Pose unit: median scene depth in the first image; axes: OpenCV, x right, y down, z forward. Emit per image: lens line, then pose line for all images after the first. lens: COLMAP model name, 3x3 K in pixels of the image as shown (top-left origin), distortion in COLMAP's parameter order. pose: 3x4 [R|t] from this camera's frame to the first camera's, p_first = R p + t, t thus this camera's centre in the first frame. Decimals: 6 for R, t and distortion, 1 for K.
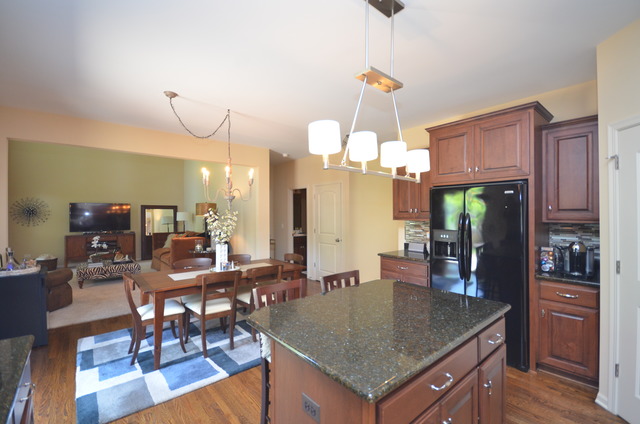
lens RADIAL K [[281.2, 0, 320.2], [0, 281.2, 212.7], [0, 0, 1]] dist [-0.000141, -0.003682]
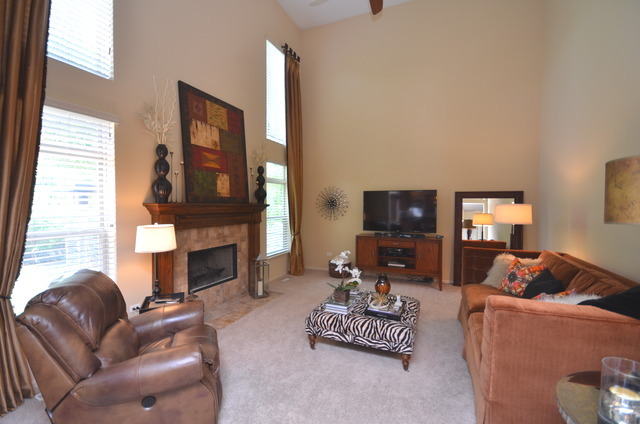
lens RADIAL K [[281.2, 0, 318.7], [0, 281.2, 210.7], [0, 0, 1]] dist [-0.000141, -0.003682]
pose [[0.438995, 0.025832, -0.898118, -0.257850], [-0.002112, 0.999614, 0.027719, -0.003236], [0.898487, -0.010271, 0.438880, 0.534838]]
